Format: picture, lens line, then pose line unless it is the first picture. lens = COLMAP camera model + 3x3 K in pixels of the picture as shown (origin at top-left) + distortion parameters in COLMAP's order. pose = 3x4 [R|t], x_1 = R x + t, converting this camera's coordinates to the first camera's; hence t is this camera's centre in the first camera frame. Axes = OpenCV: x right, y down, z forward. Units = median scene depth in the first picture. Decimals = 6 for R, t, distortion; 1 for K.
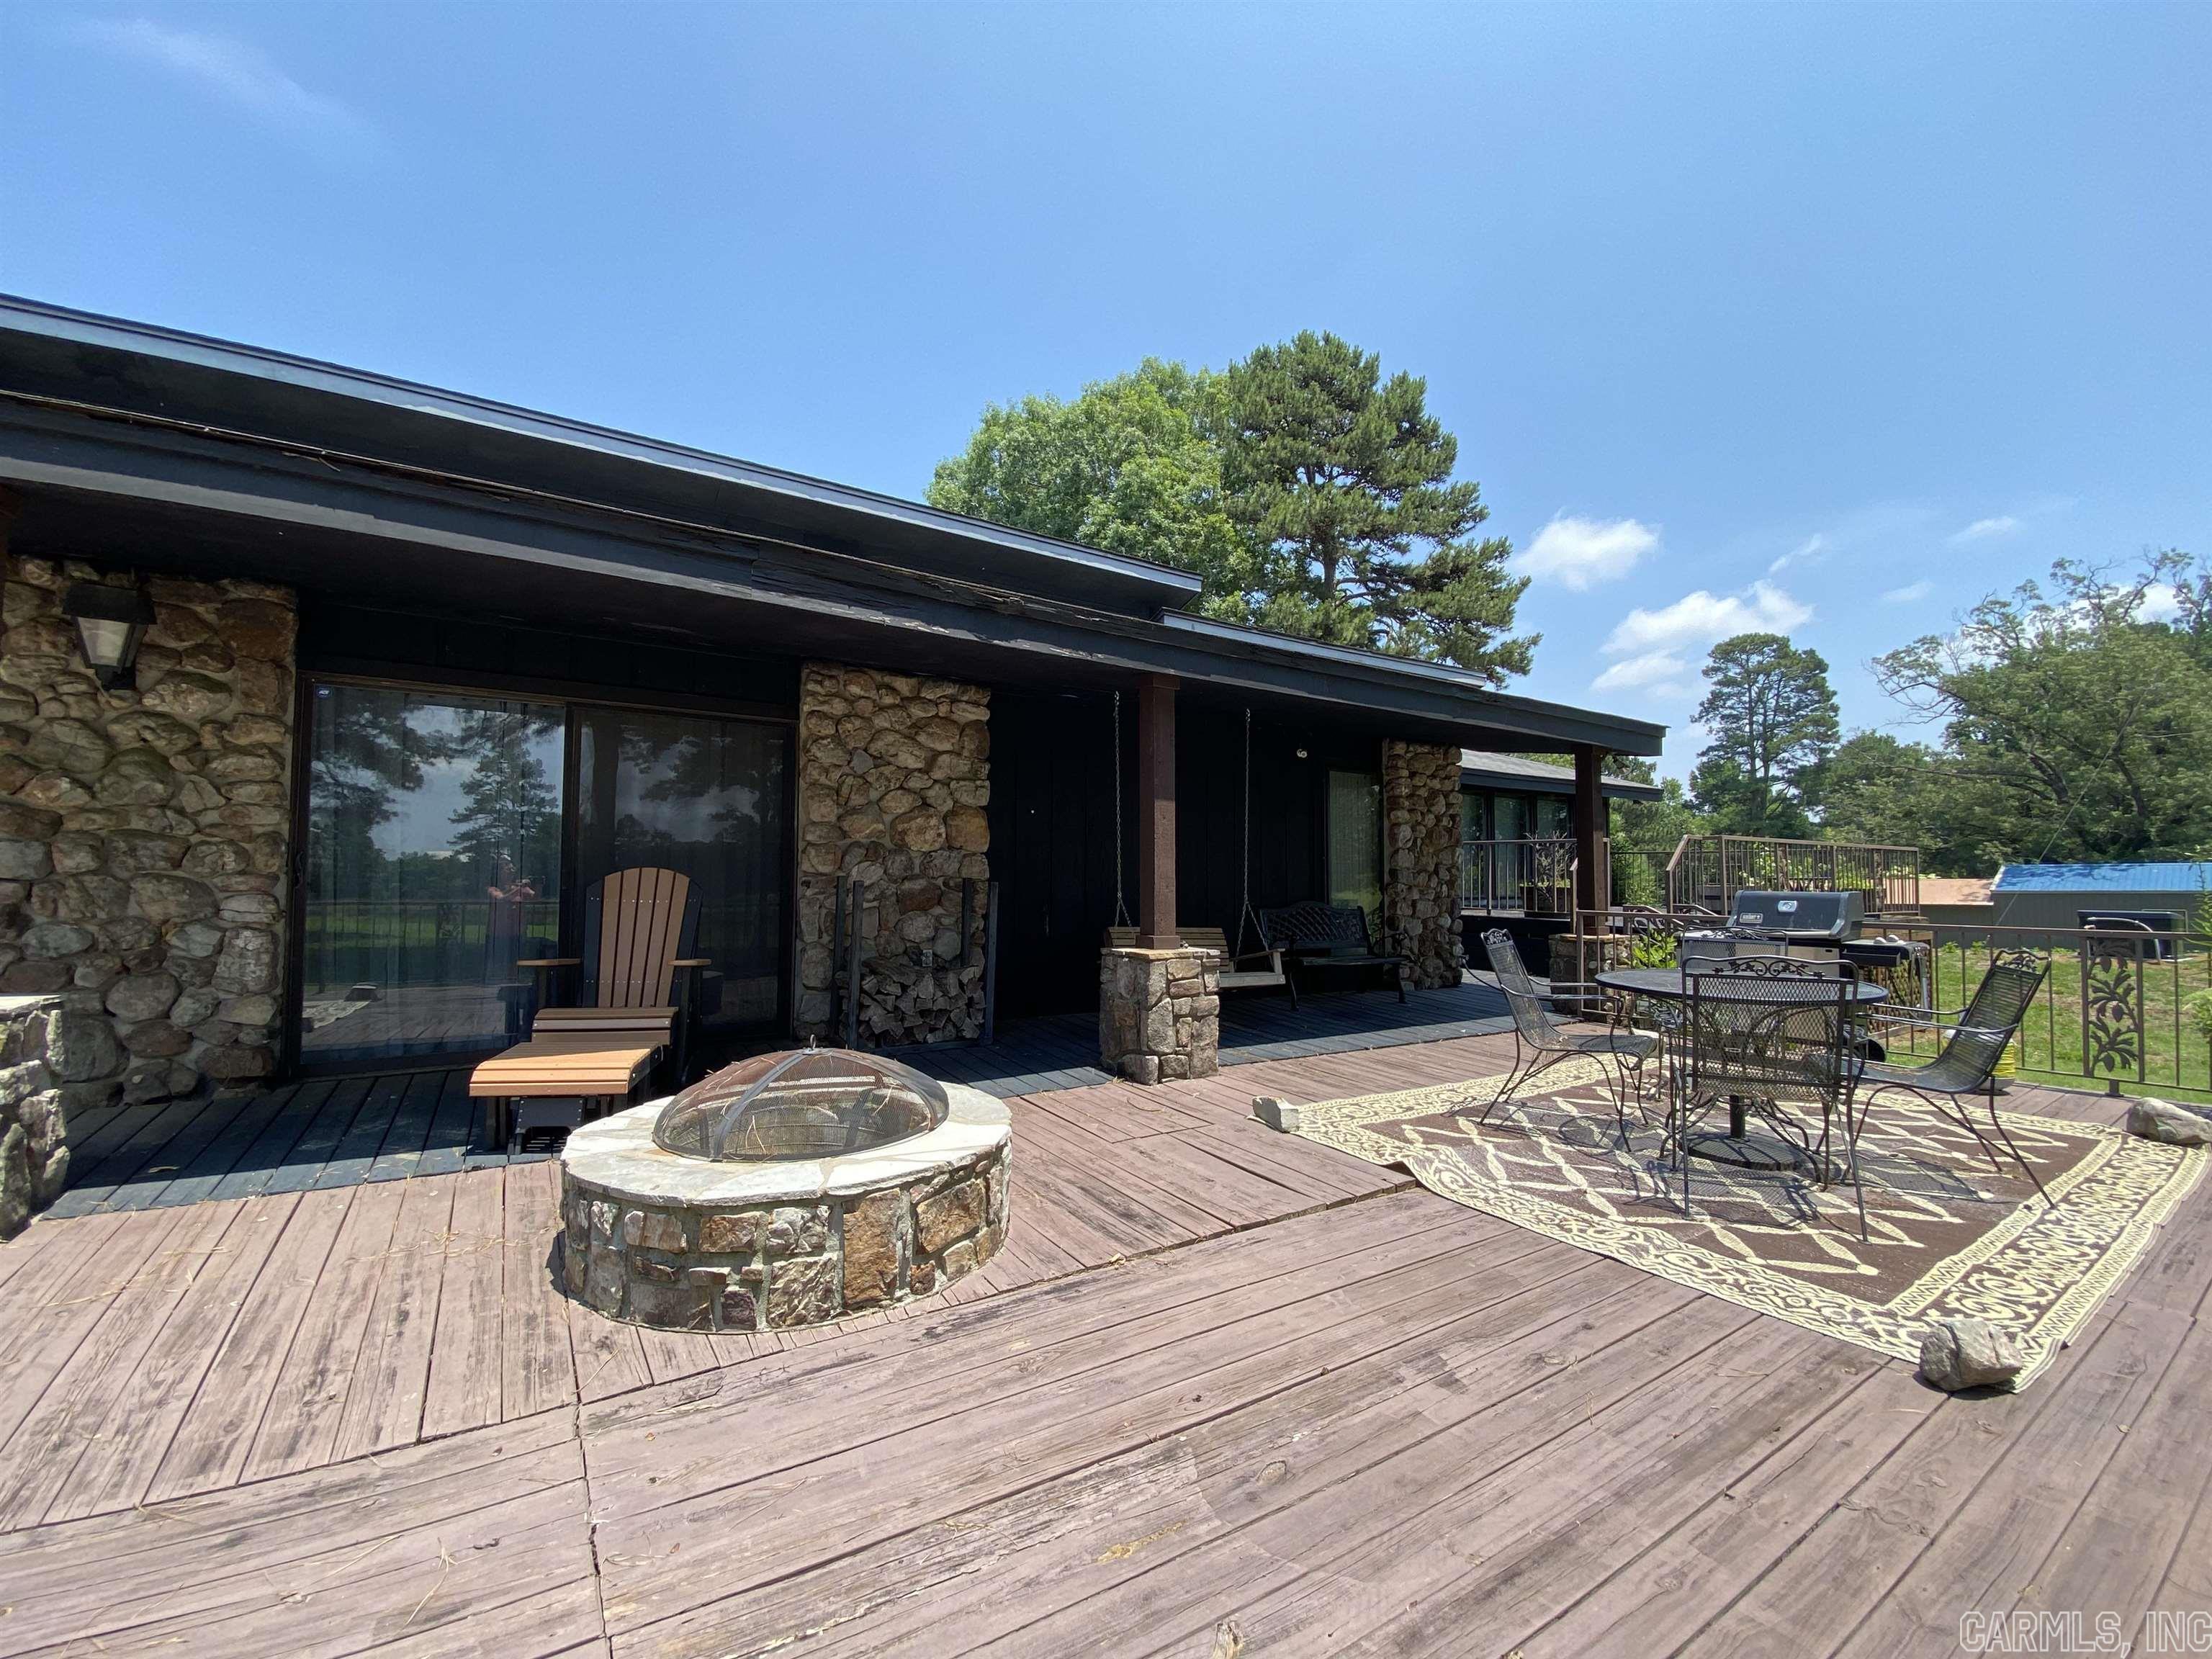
lens RADIAL K [[895.2, 0, 1097.3], [0, 895.2, 824.5], [0, 0, 1]] dist [0.016356, -0.021371]
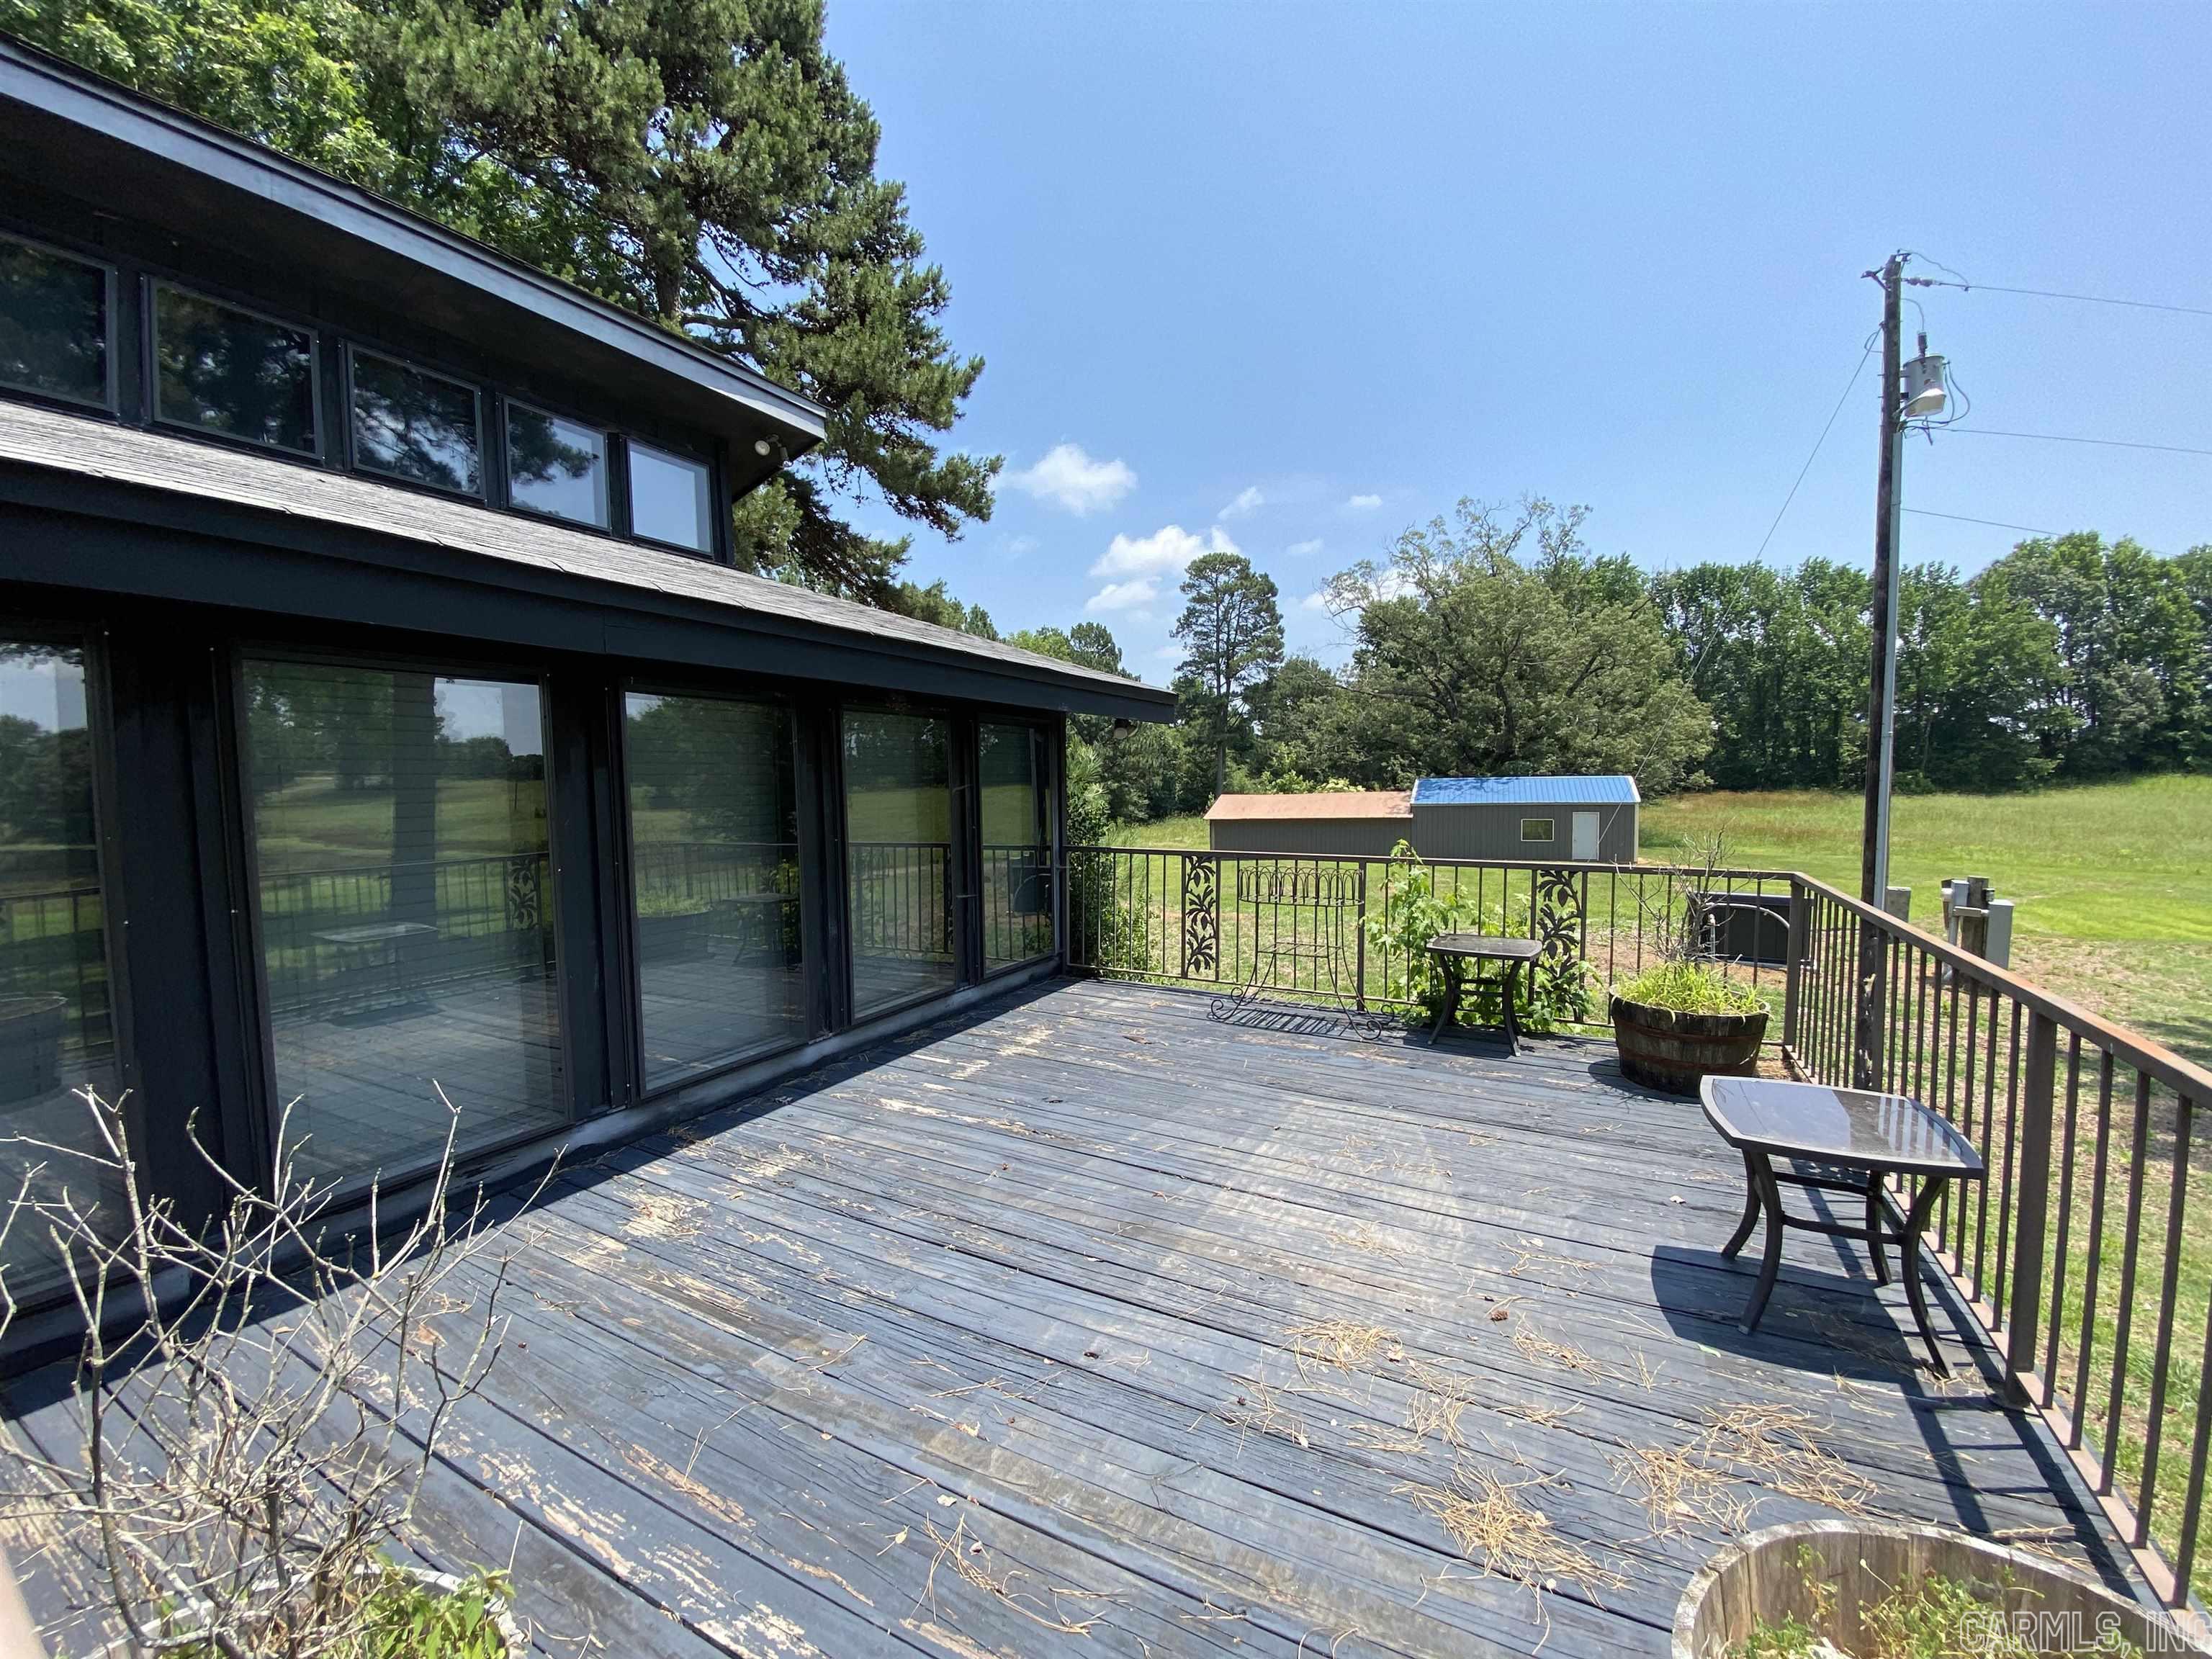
lens RADIAL K [[894.9, 0, 1106.0], [0, 894.9, 829.5], [0, 0, 1]] dist [-0.000025, 0.000015]
pose [[0.867047, -0.049542, 0.495757, 0.085247], [-0.004735, 0.994180, 0.107631, -0.005172], [-0.498204, -0.095668, 0.861766, 0.143081]]
